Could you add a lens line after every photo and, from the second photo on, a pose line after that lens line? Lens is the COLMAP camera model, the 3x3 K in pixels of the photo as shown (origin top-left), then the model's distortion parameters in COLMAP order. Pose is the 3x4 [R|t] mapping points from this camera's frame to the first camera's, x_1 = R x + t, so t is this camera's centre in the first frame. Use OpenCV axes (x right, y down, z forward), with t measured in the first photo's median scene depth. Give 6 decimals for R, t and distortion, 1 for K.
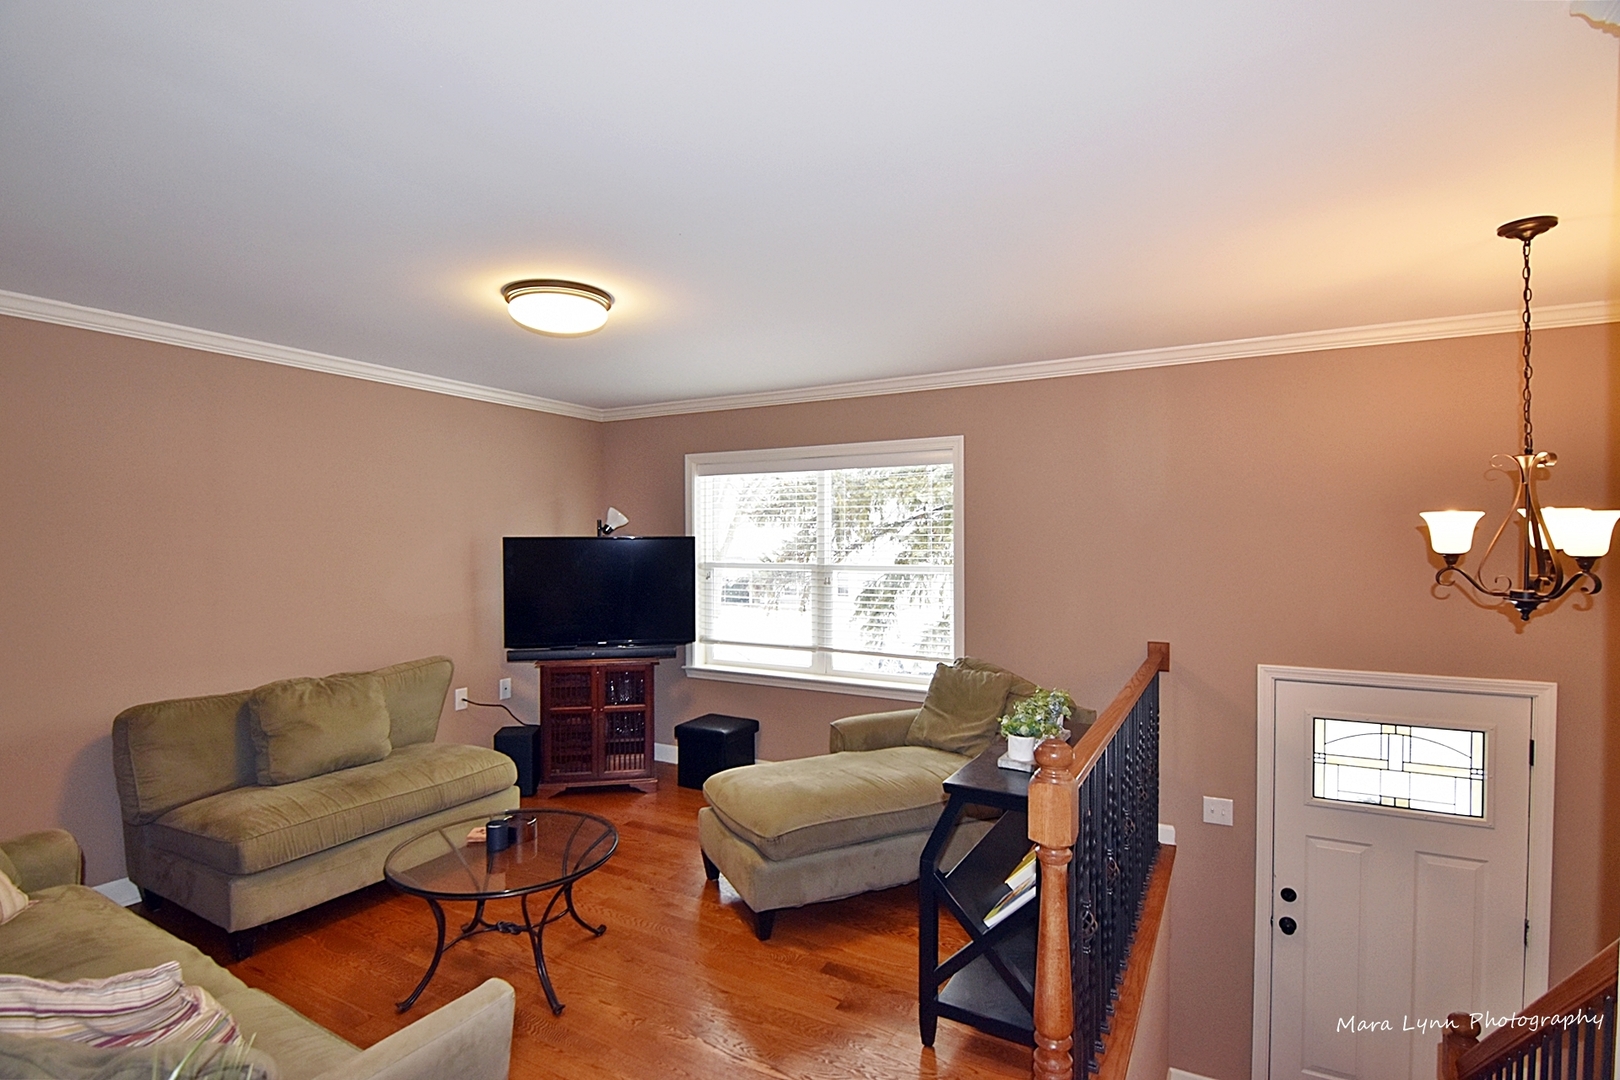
lens RADIAL K [[798.1, 0, 804.9], [0, 798.1, 544.1], [0, 0, 1]] dist [-0.004784, -0.000785]
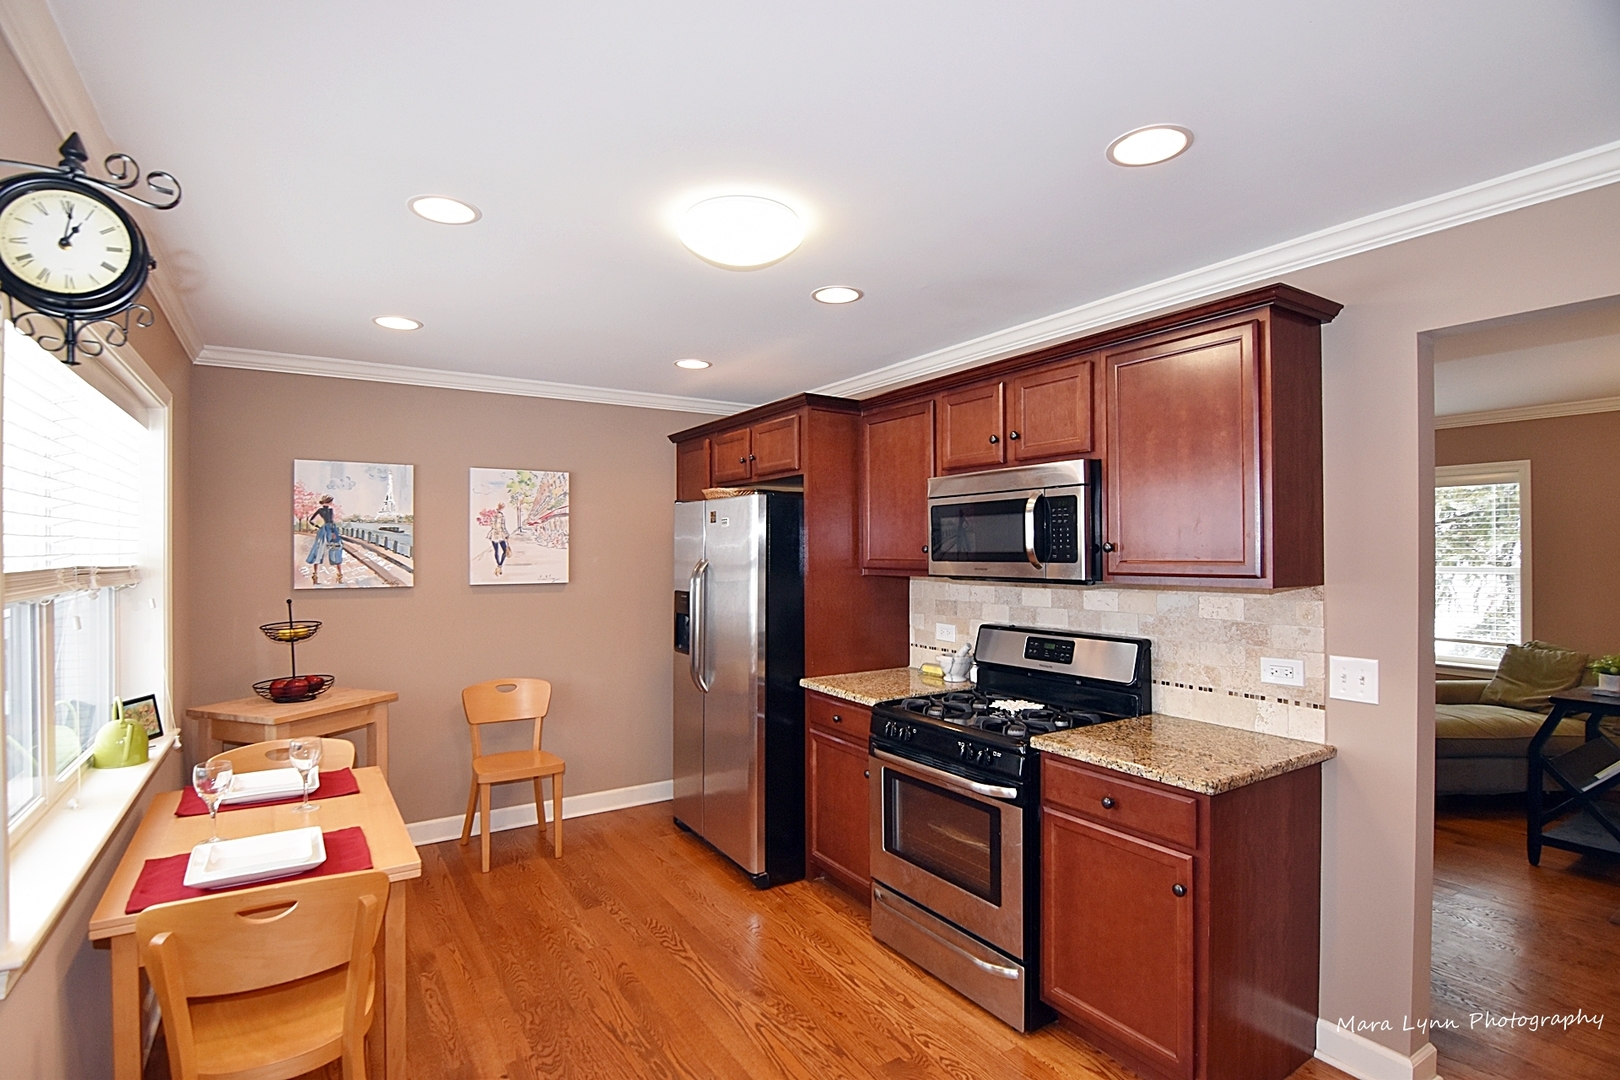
lens RADIAL K [[798.1, 0, 813.4], [0, 798.1, 547.0], [0, 0, 1]] dist [-0.004784, -0.000785]
pose [[0.883310, -0.009537, -0.468693, -0.221579], [0.005974, 0.999941, -0.009087, 0.001947], [0.468752, 0.005227, 0.883314, -0.648126]]
